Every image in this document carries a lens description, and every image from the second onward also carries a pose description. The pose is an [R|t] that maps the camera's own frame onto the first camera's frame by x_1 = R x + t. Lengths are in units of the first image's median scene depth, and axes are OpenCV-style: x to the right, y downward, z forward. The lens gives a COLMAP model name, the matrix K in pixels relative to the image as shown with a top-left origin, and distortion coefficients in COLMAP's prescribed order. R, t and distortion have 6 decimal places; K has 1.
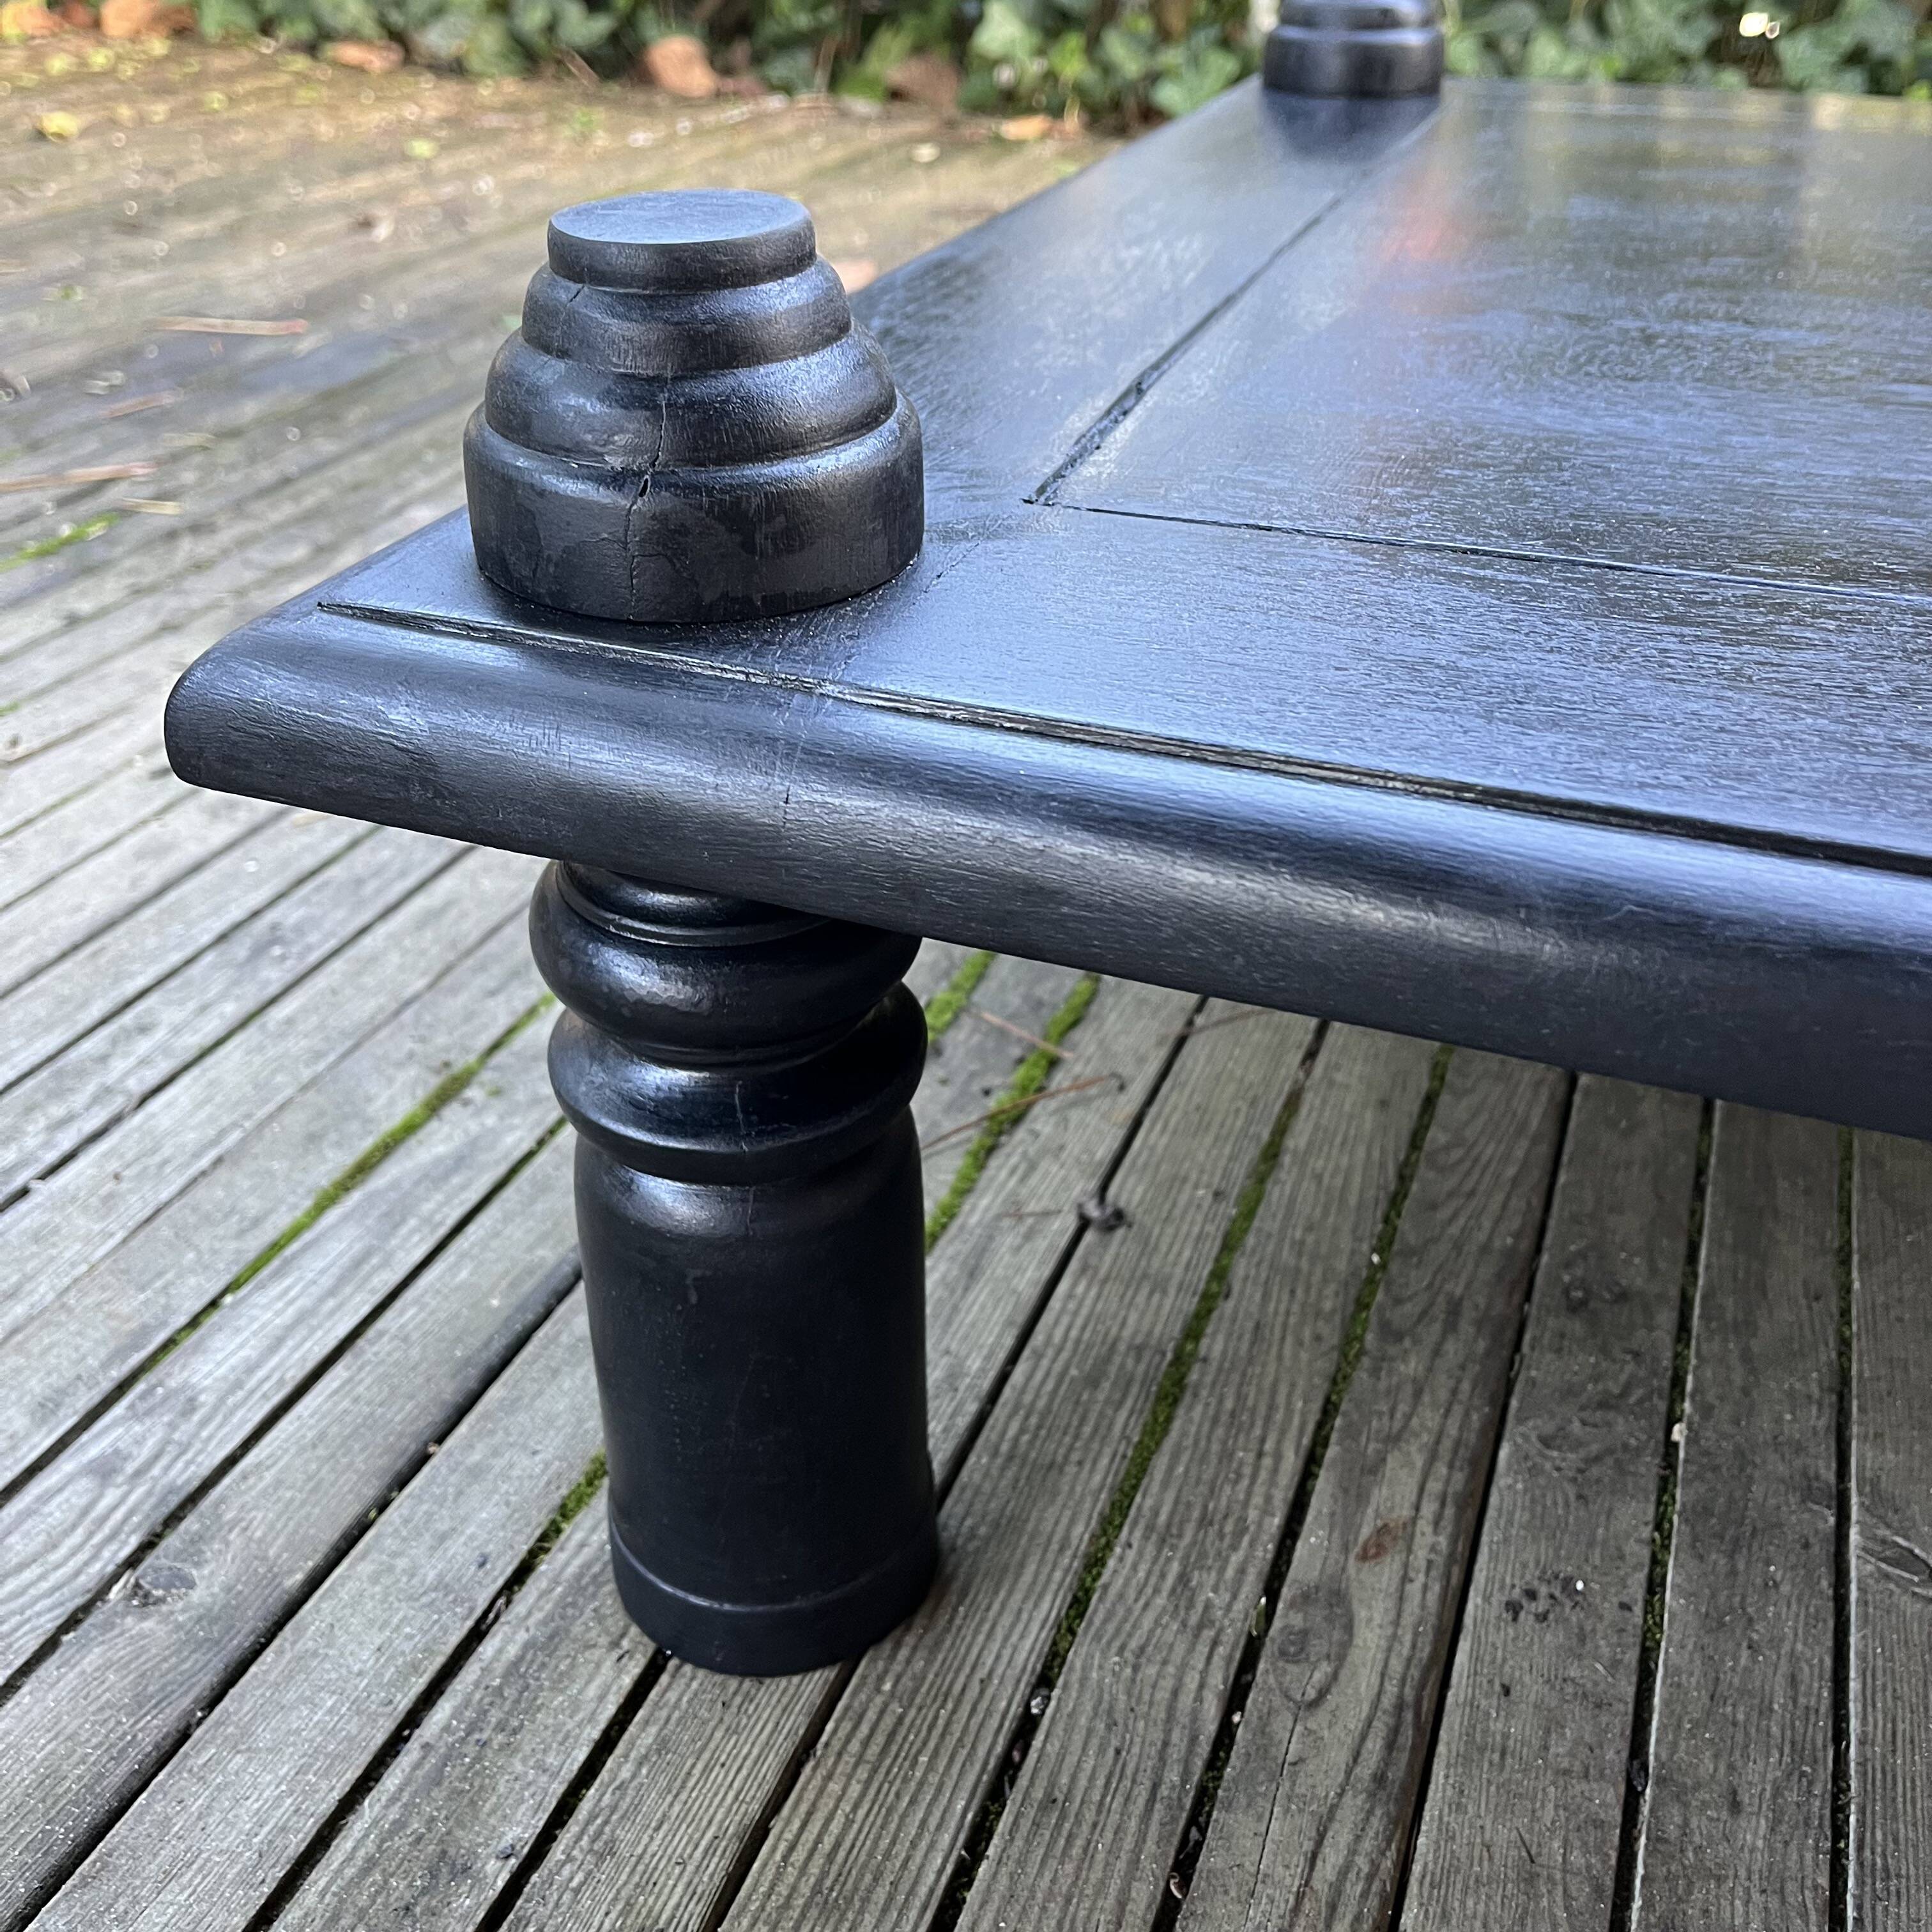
lens RADIAL K [[1946.6, 0, 966.0], [0, 1946.6, 966.0], [0, 0, 1]] dist [0.025493, -0.001487]
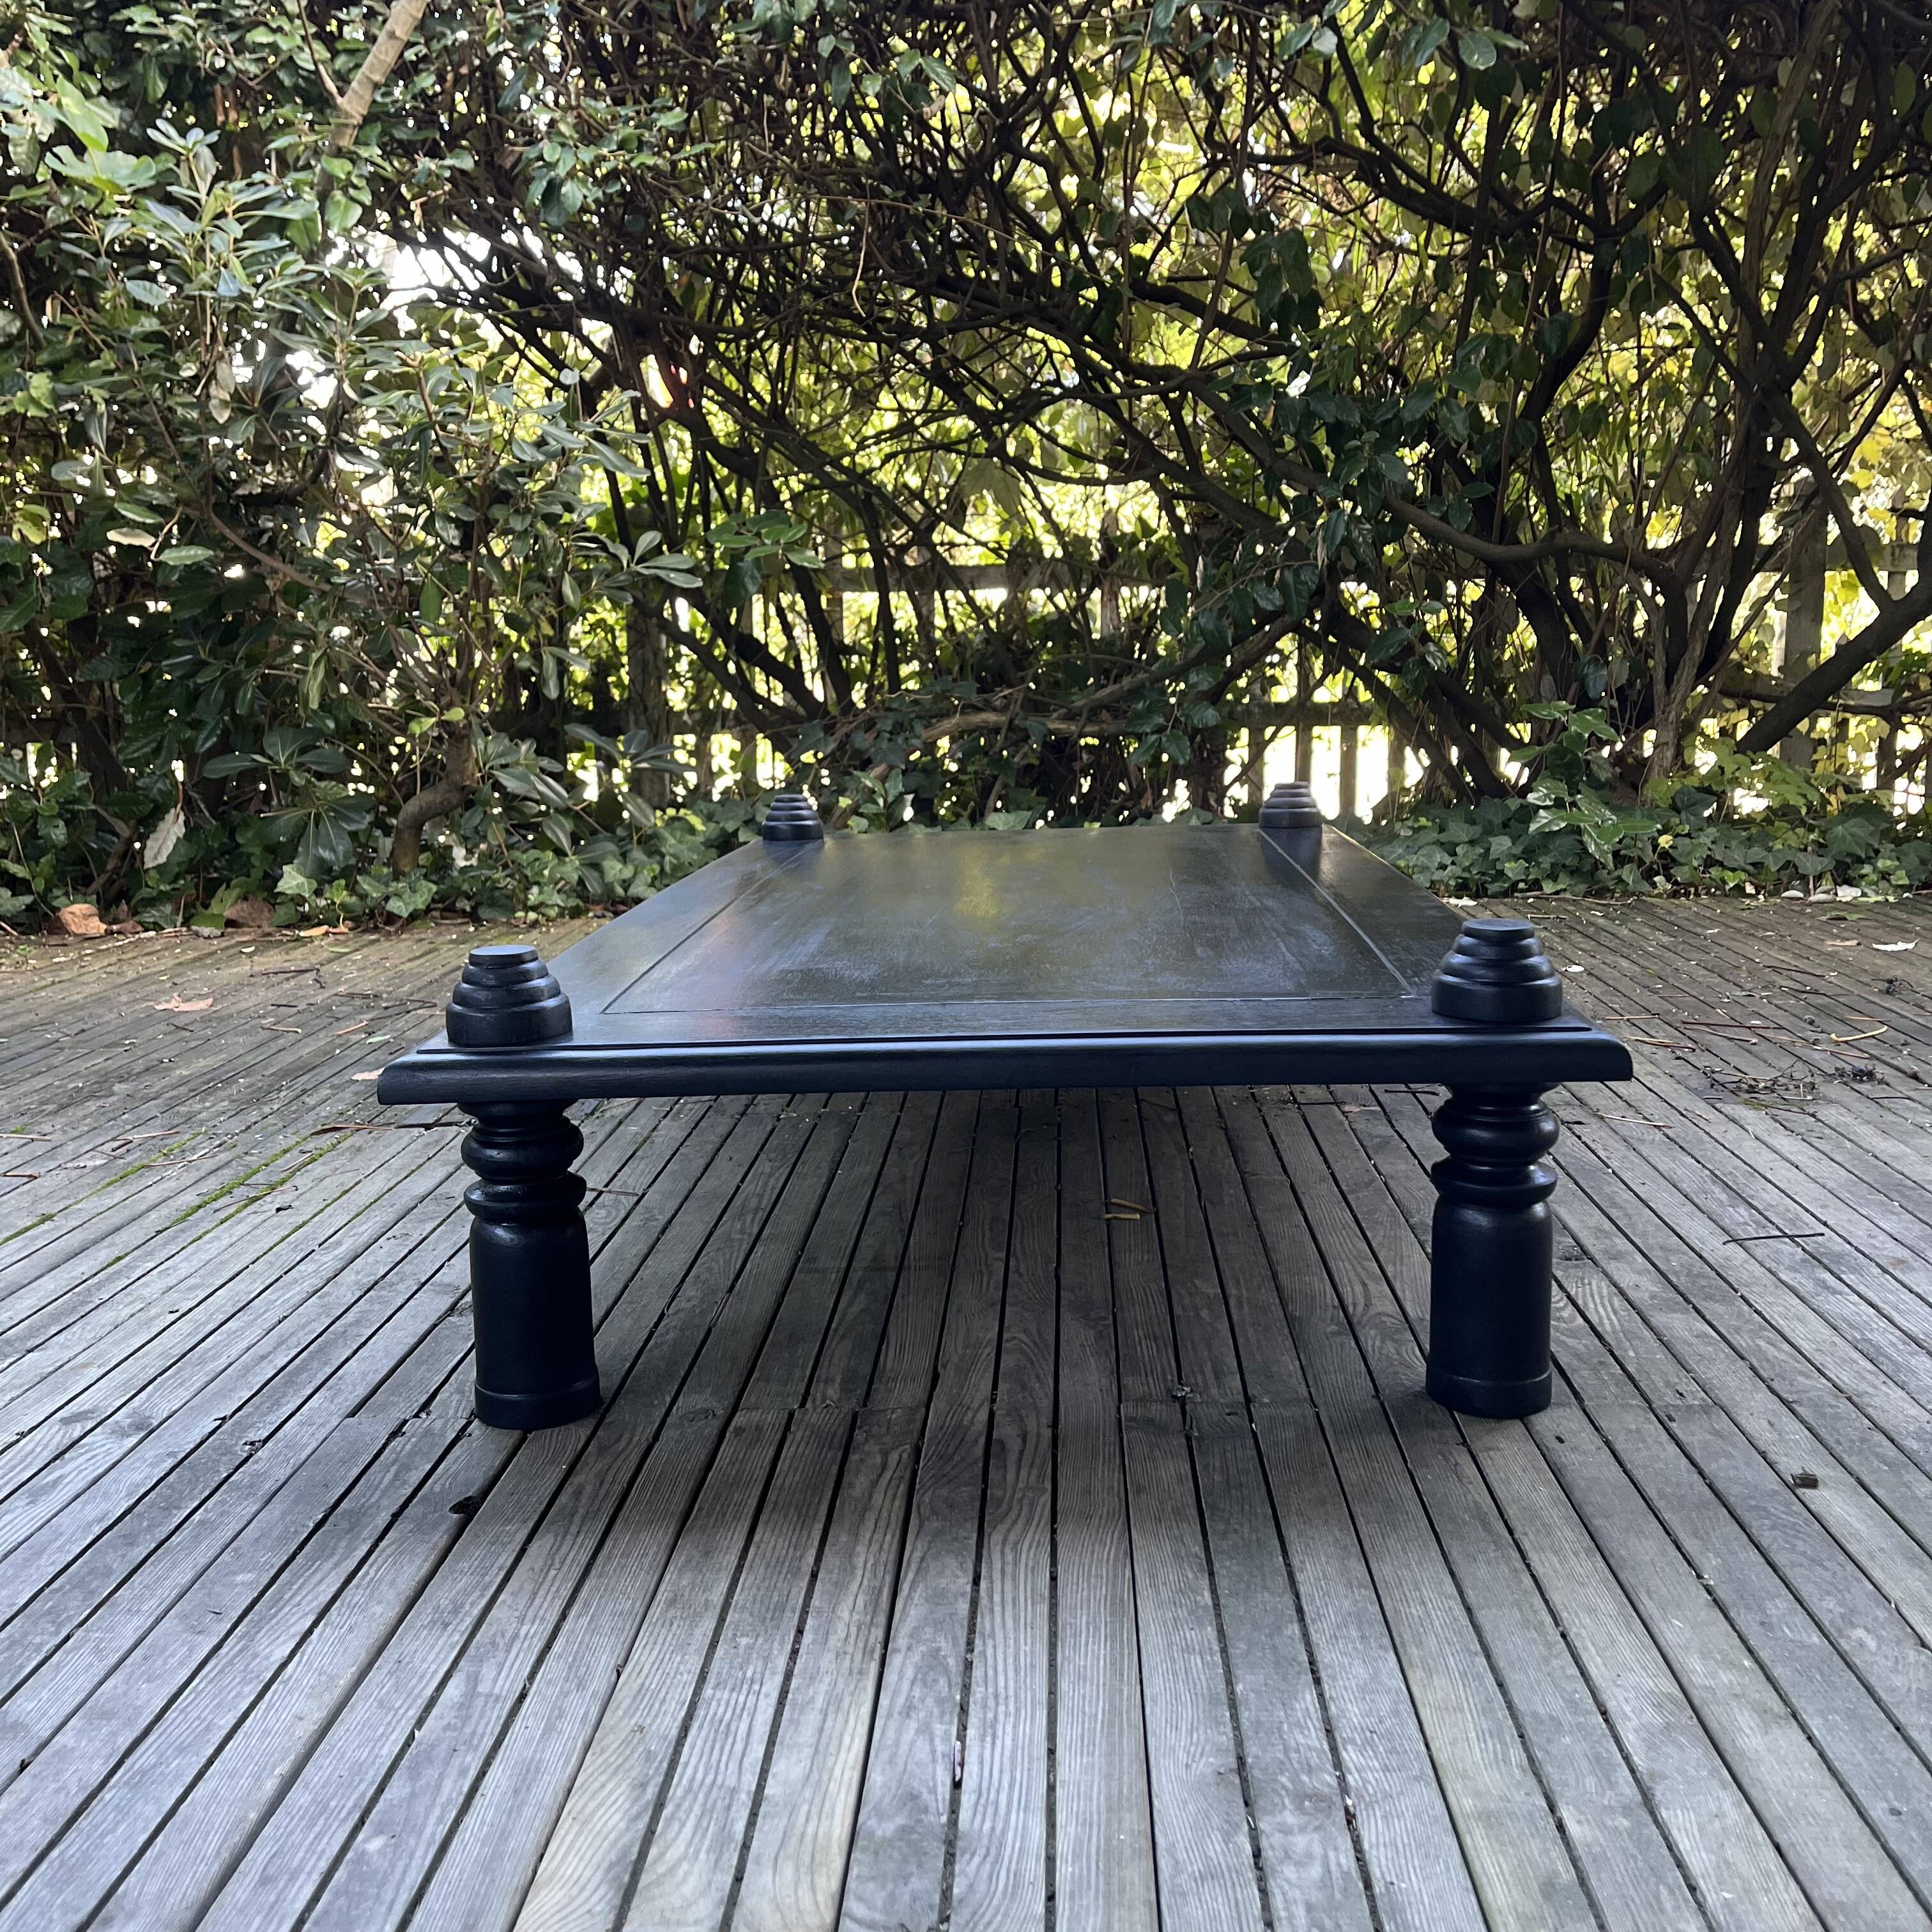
lens RADIAL K [[1925.0, 0, 956.9], [0, 1925.0, 943.6], [0, 0, 1]] dist [0.038449, 0.001505]
pose [[0.948356, -0.097761, 0.301768, 0.210444], [0.209064, 0.908101, -0.362829, 1.167531], [-0.238565, 0.407180, 0.881641, -2.302768]]
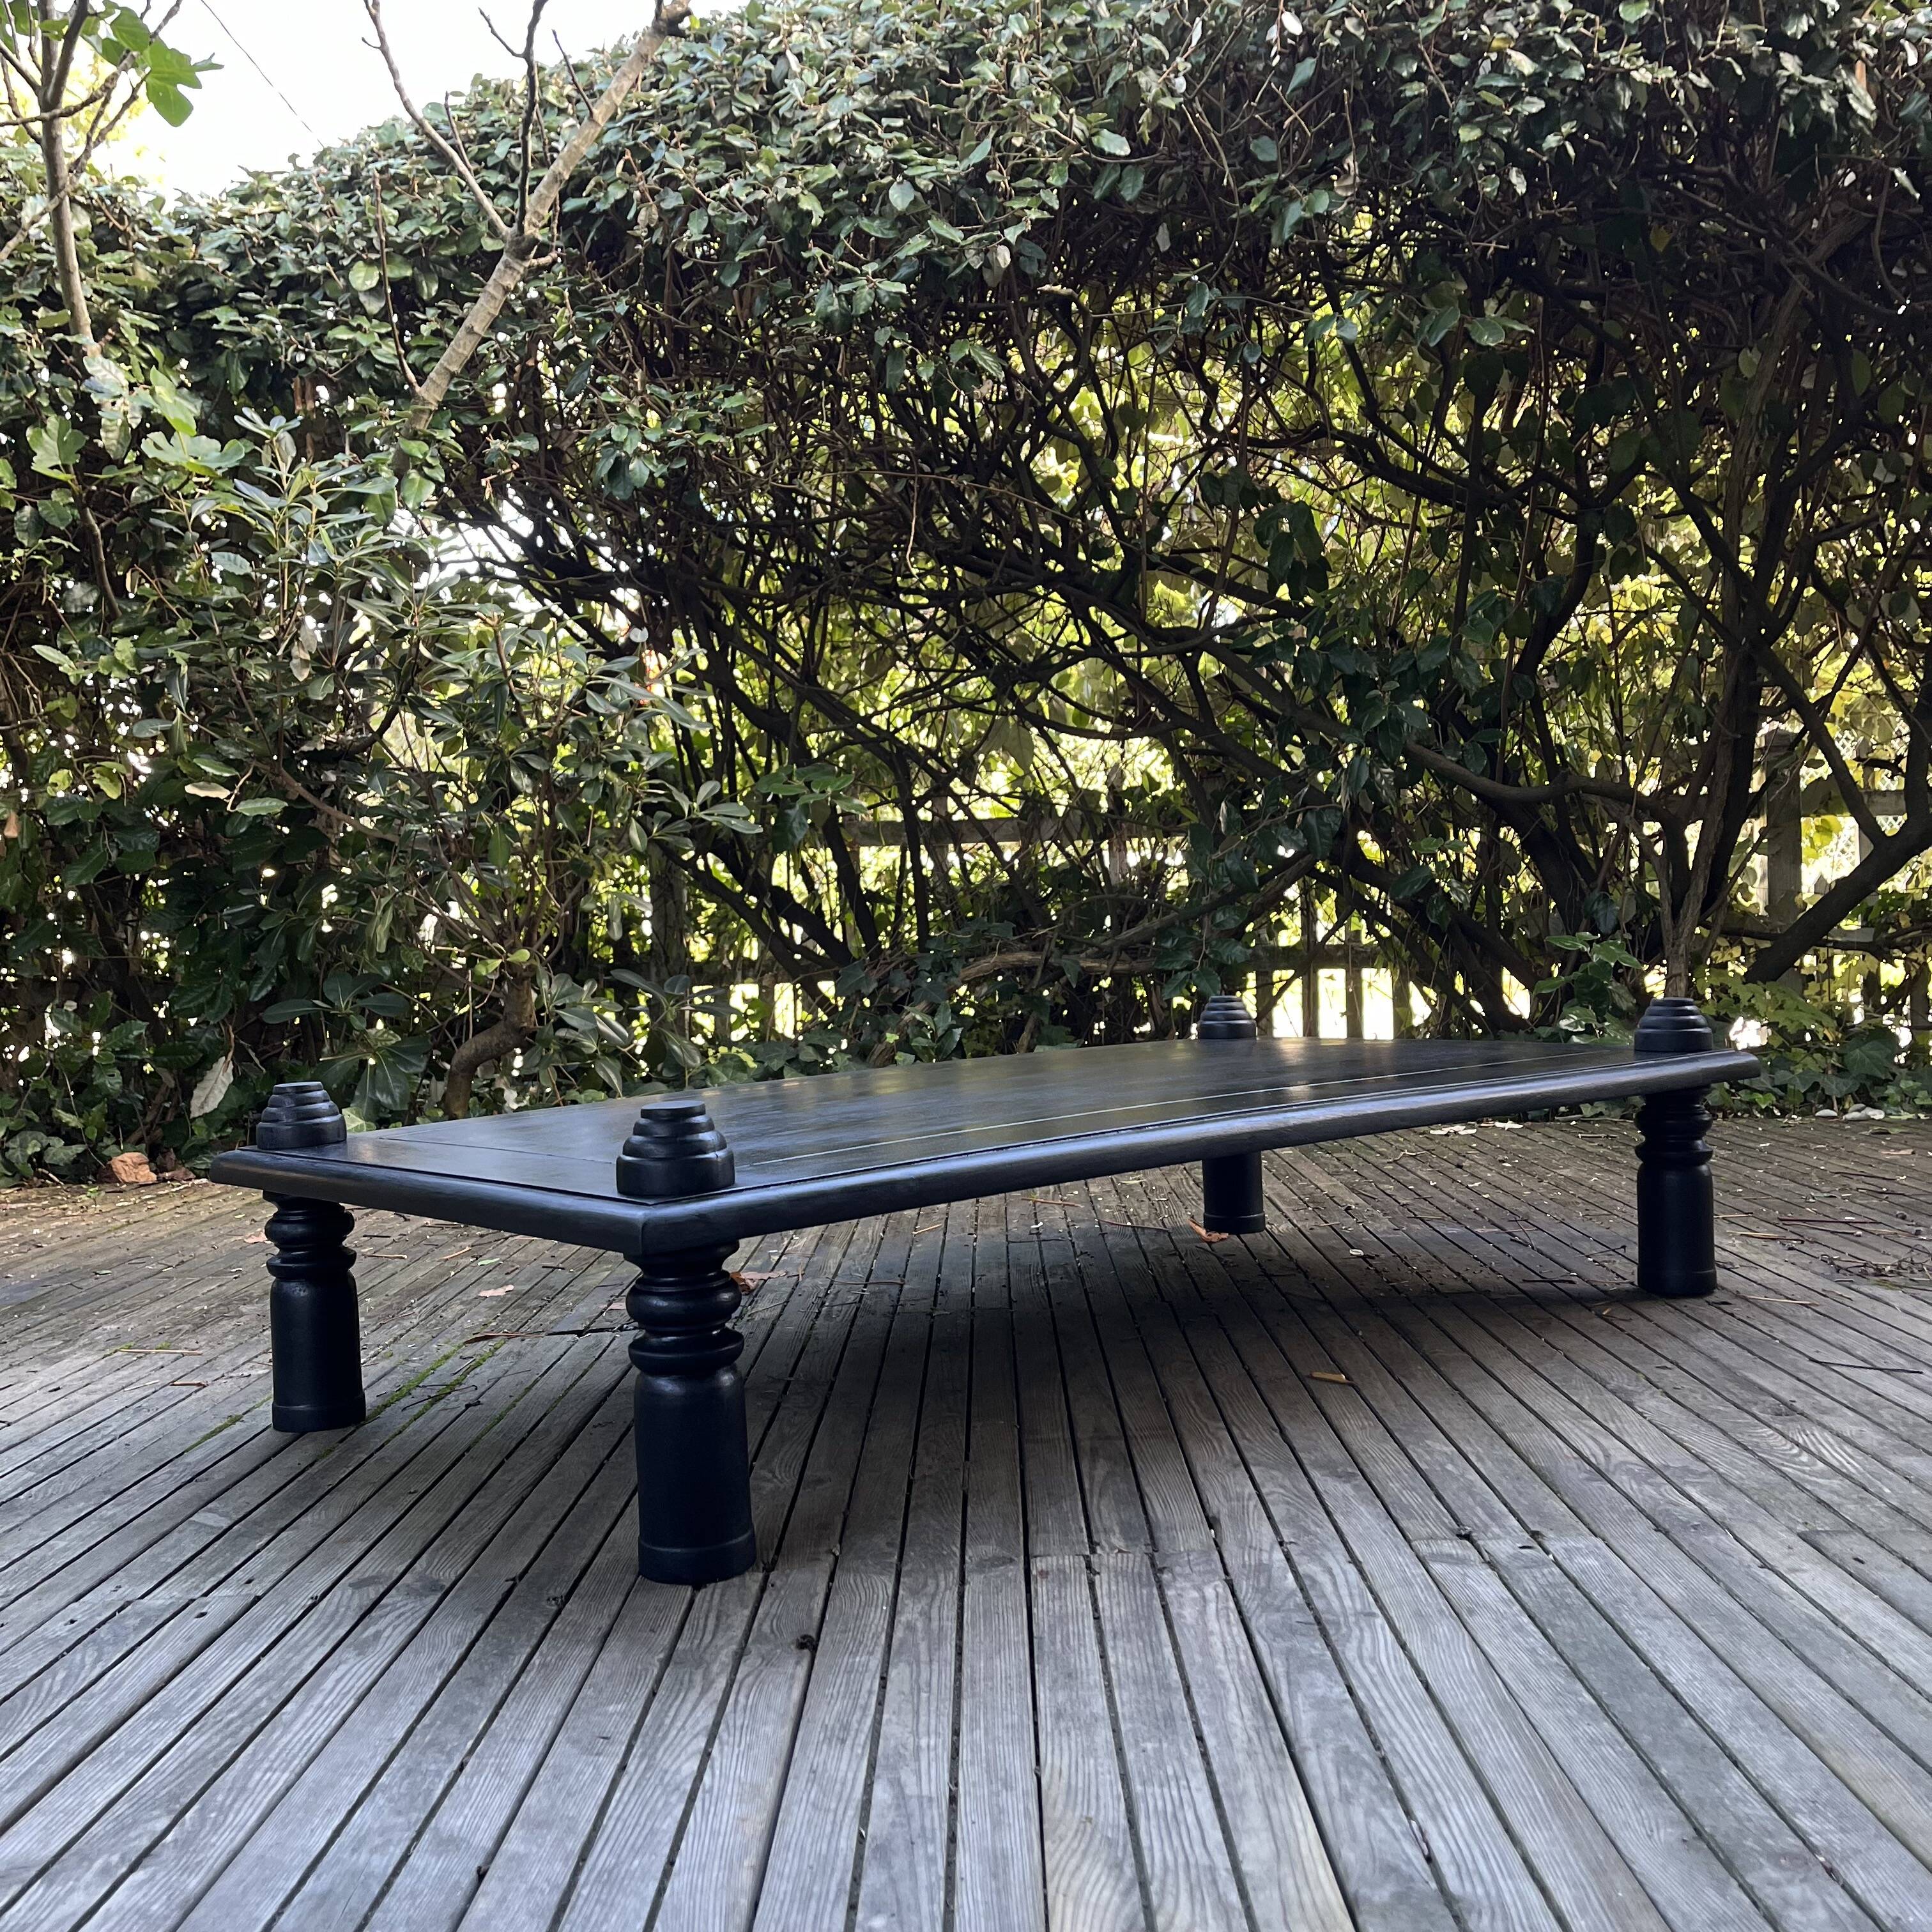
lens RADIAL K [[1922.2, 0, 948.9], [0, 1922.2, 954.4], [0, 0, 1]] dist [0.042992, -0.009652]
pose [[0.936881, -0.067505, 0.343071, -0.245303], [0.235582, 0.846912, -0.476698, 1.254477], [-0.258372, 0.527431, 0.809358, -2.224968]]
